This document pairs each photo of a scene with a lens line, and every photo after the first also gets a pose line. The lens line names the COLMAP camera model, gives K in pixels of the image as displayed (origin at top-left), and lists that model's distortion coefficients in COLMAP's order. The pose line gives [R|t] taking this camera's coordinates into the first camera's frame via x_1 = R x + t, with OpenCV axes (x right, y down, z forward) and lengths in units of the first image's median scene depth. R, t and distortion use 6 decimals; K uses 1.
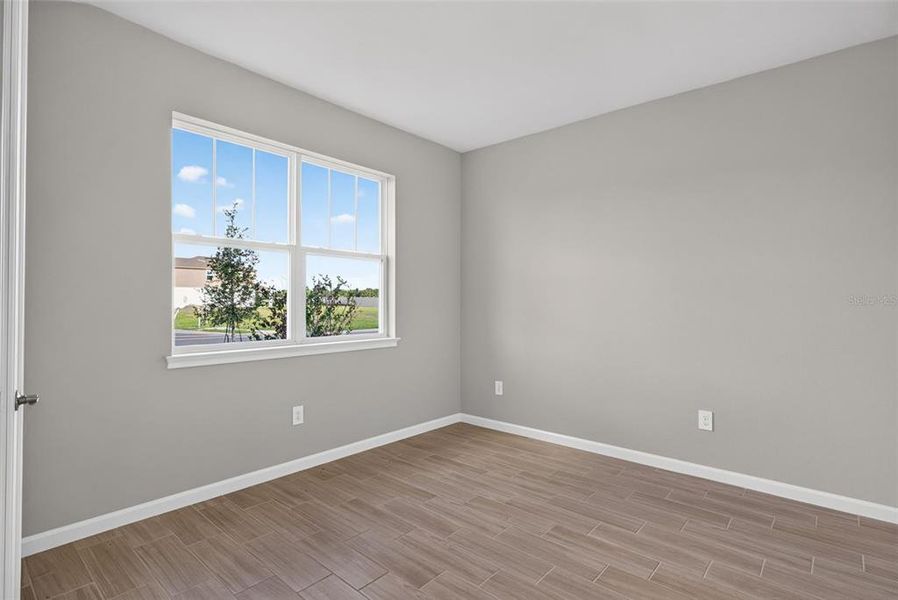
lens RADIAL K [[449.7, 0, 444.3], [0, 449.7, 300.0], [0, 0, 1]] dist [0.001806, 0.000655]
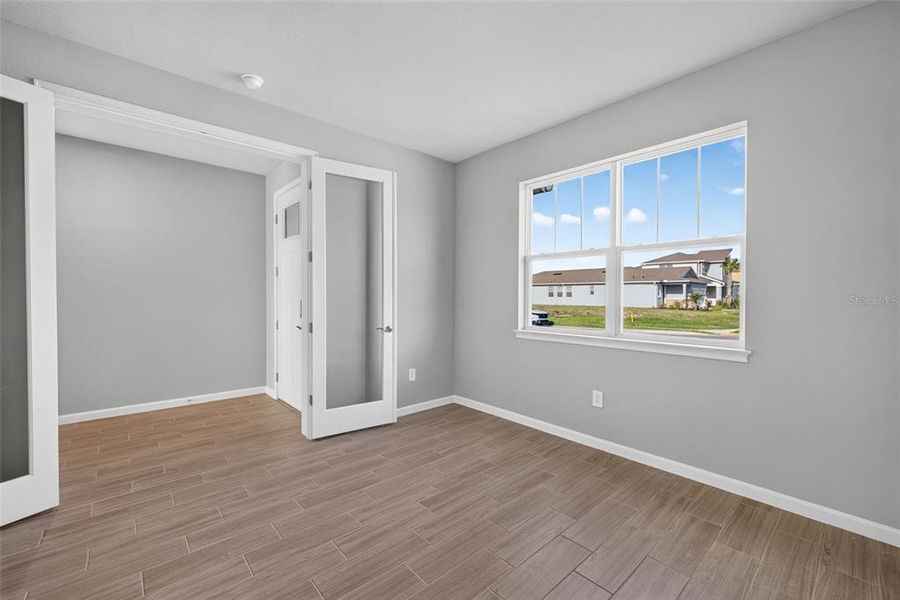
lens RADIAL K [[376.7, 0, 449.4], [0, 376.7, 301.0], [0, 0, 1]] dist [0.000174, 0.000022]
pose [[-0.129829, 0.006610, -0.991514, 0.709381], [-0.003996, 0.999966, 0.007189, 0.006083], [0.991528, 0.004895, -0.129798, 0.813842]]
